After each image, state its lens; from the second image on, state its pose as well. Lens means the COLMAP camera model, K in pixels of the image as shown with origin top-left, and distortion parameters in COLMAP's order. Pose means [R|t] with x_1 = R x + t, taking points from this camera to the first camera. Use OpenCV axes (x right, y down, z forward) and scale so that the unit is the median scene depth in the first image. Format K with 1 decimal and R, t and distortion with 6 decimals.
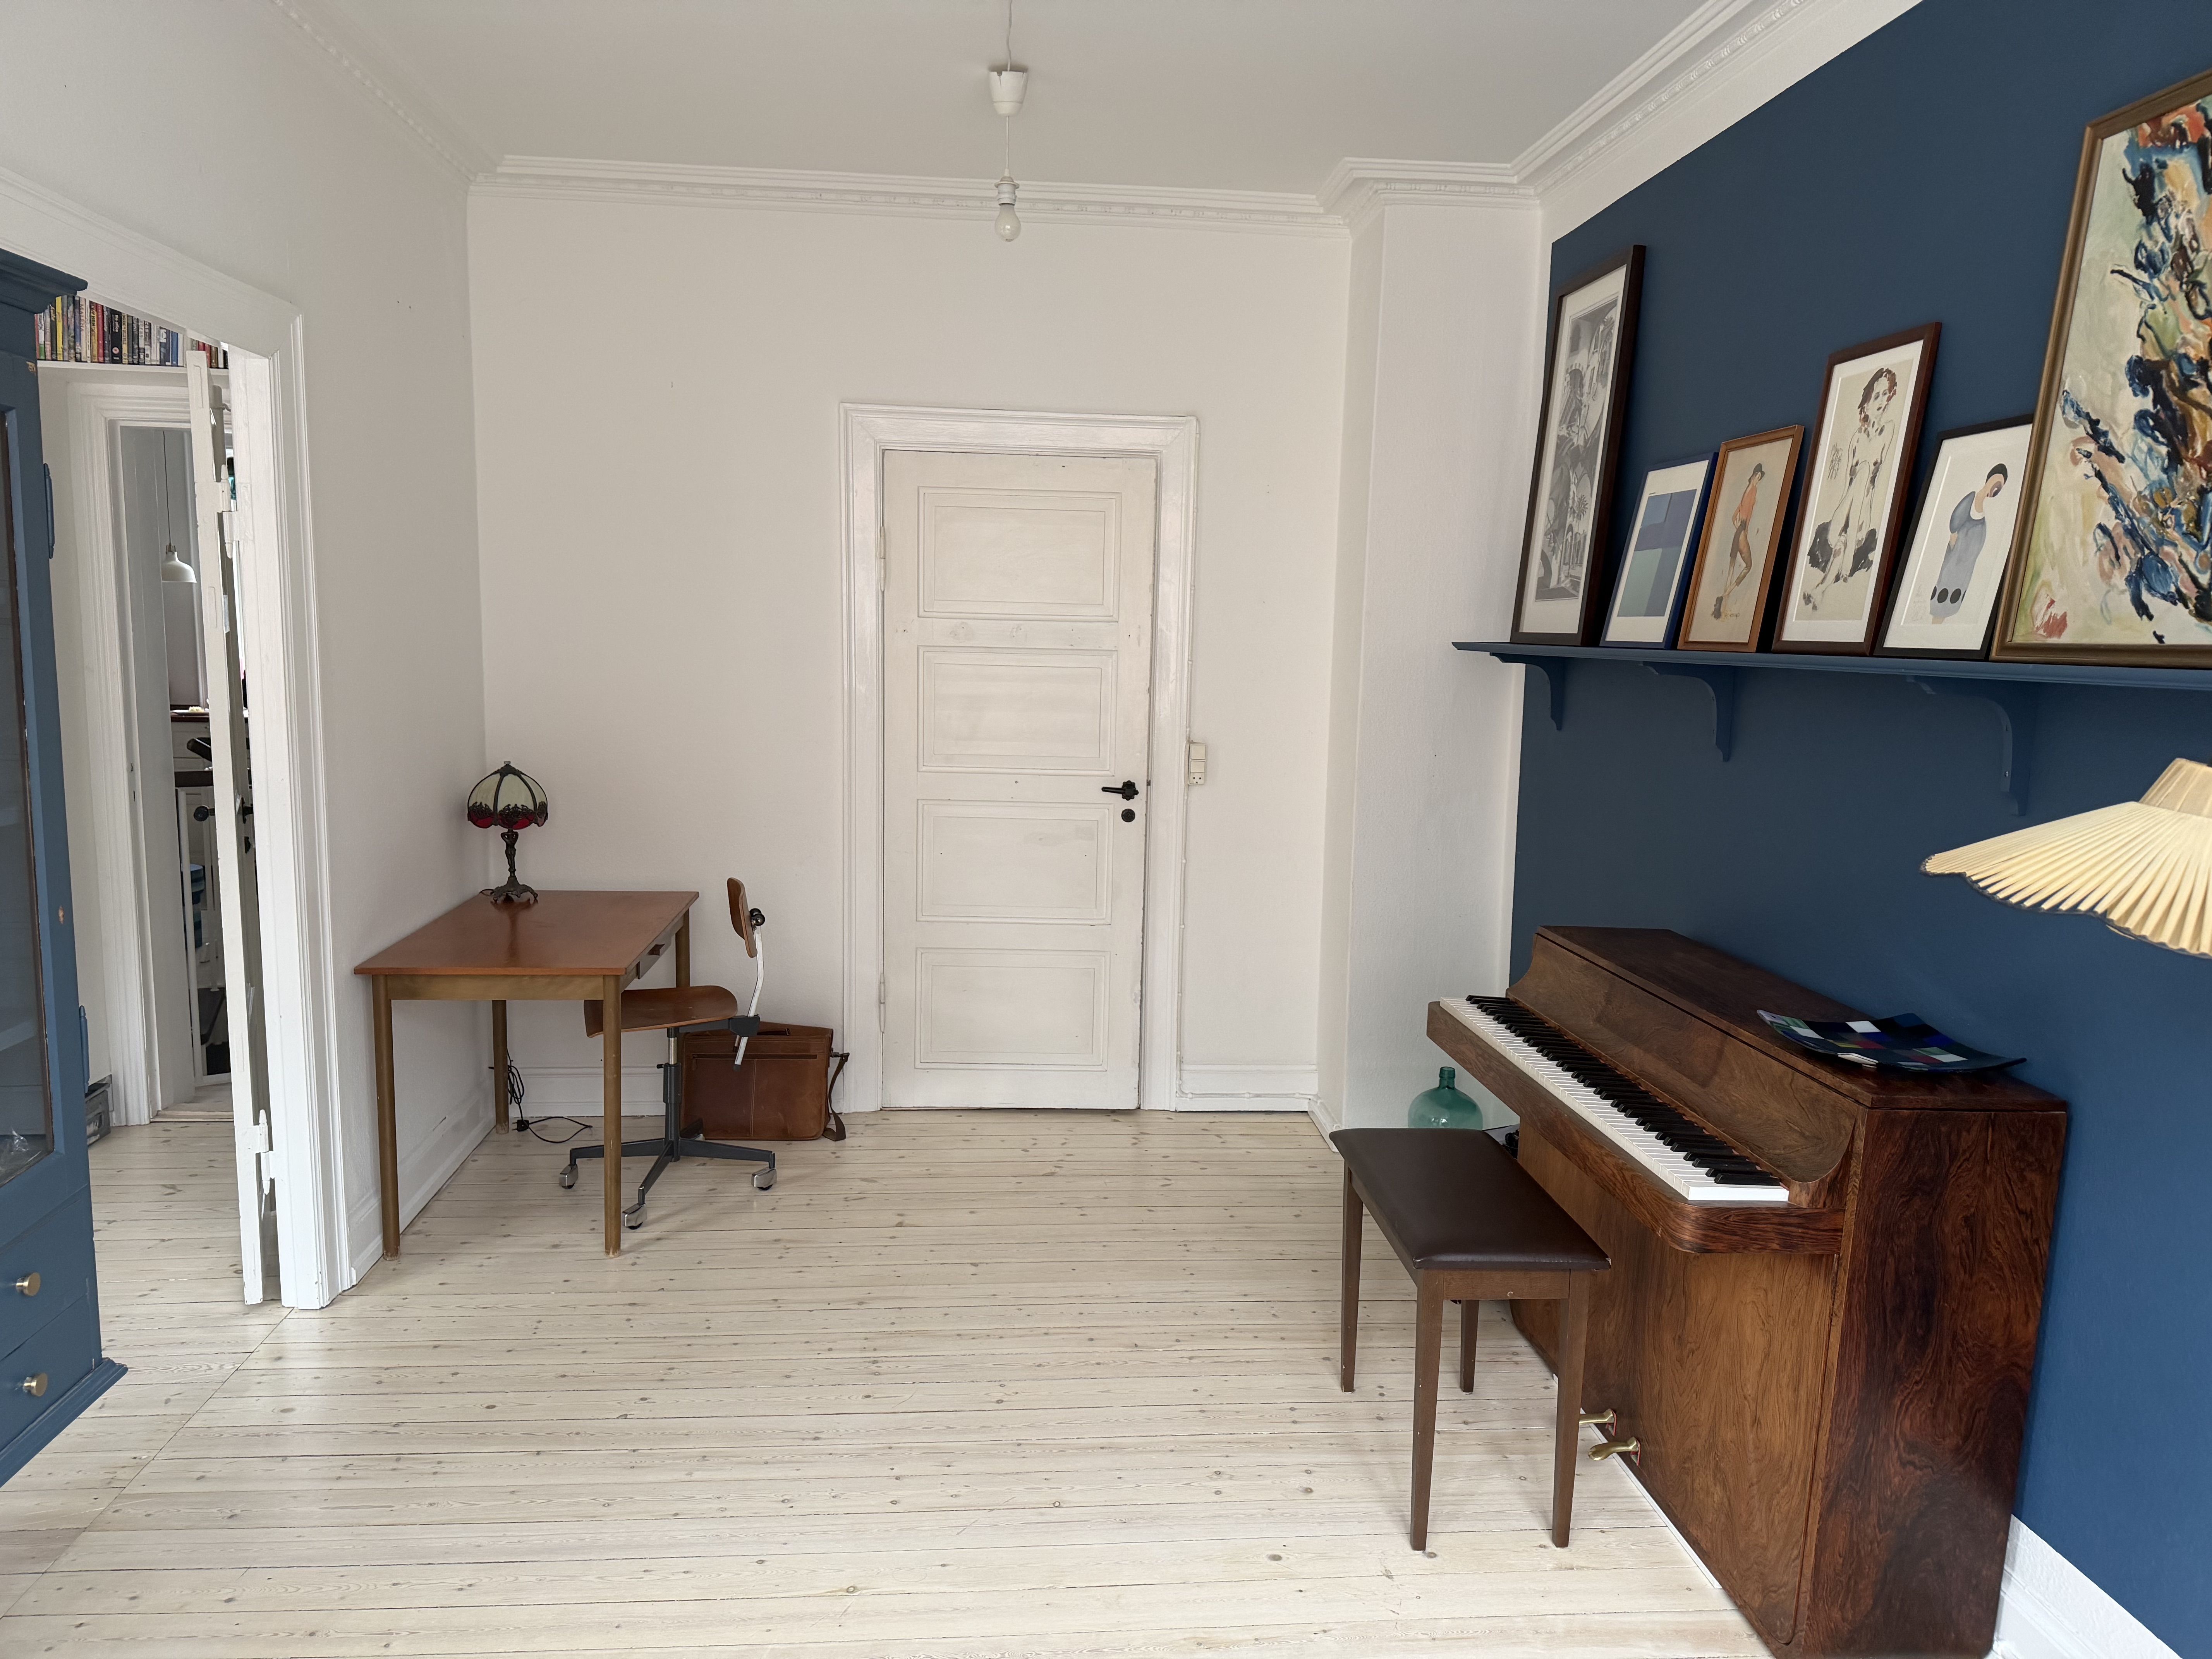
lens RADIAL K [[1572.1, 0, 1106.0], [0, 1572.1, 829.5], [0, 0, 1]] dist [0.038125, 0.003983]
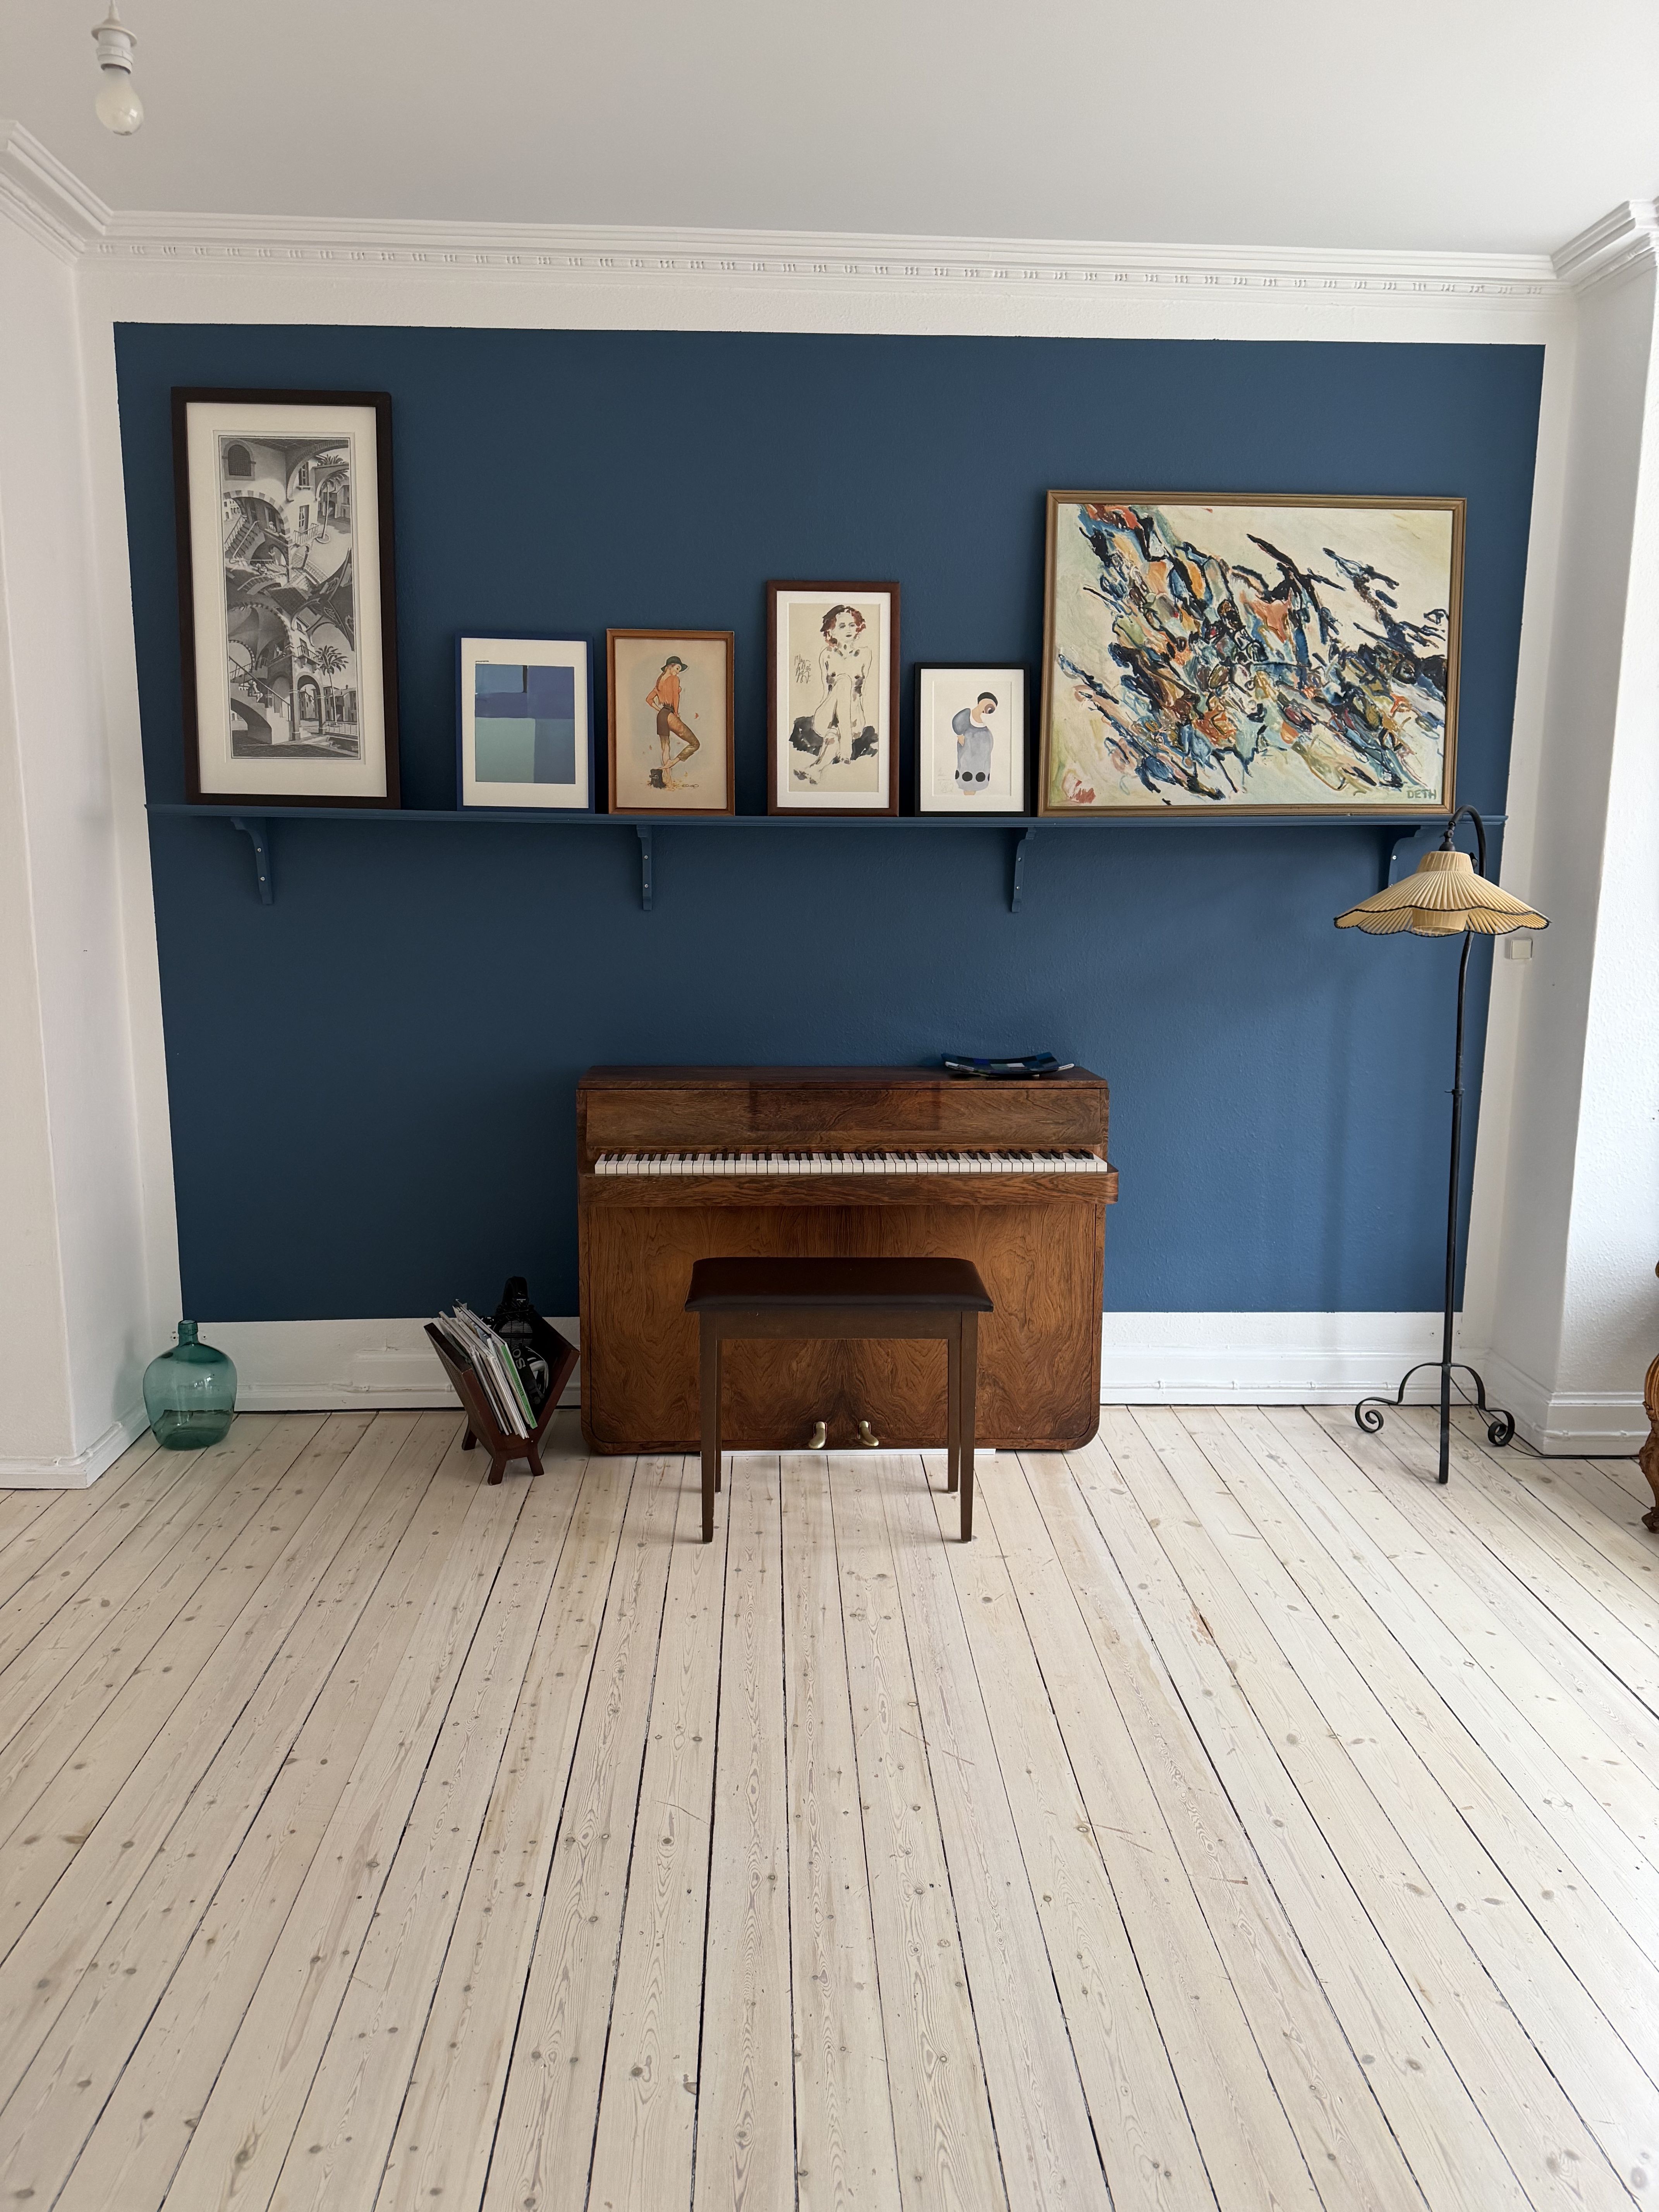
lens RADIAL K [[1525.4, 0, 829.5], [0, 1525.4, 1106.0], [0, 0, 1]] dist [0.214414, -0.307872]
pose [[0.046336, -0.197446, 0.979218, -1.151760], [0.124592, 0.973759, 0.190449, -0.155793], [-0.991125, 0.113179, 0.069720, 1.209137]]
